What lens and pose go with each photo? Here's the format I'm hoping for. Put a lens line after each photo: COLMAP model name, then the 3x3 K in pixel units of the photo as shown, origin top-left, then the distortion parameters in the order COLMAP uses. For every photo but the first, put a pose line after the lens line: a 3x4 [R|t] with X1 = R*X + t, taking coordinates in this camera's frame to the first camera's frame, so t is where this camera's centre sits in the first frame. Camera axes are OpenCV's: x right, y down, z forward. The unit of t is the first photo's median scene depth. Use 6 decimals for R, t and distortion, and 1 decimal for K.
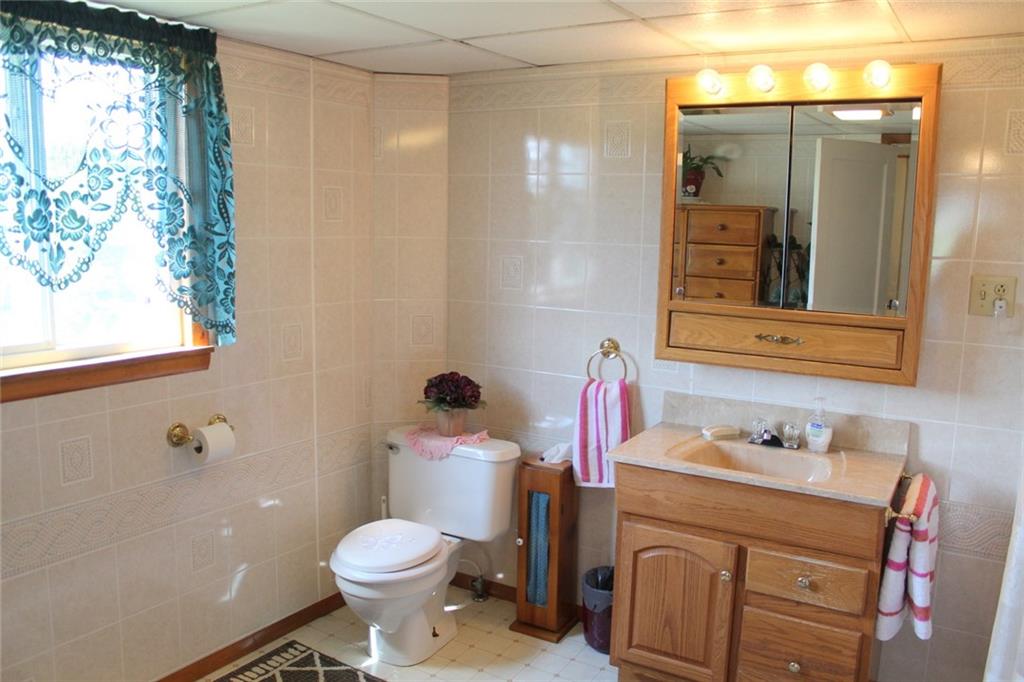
lens RADIAL K [[839.3, 0, 512.0], [0, 839.3, 341.0], [0, 0, 1]] dist [-0.166519, 0.150561]
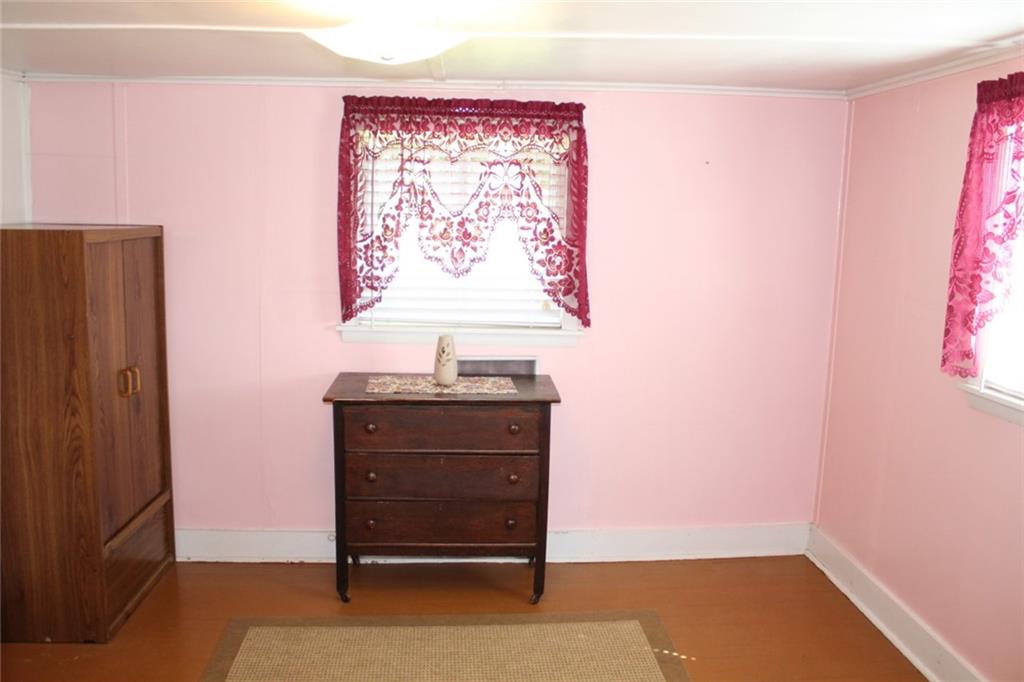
lens RADIAL K [[839.3, 0, 512.0], [0, 839.3, 341.0], [0, 0, 1]] dist [-0.166519, 0.150561]
pose [[0.577275, 0.120719, -0.807577, 0.877263], [-0.132202, 0.989780, 0.053454, -0.038080], [0.805777, 0.075906, 0.587335, 0.096287]]
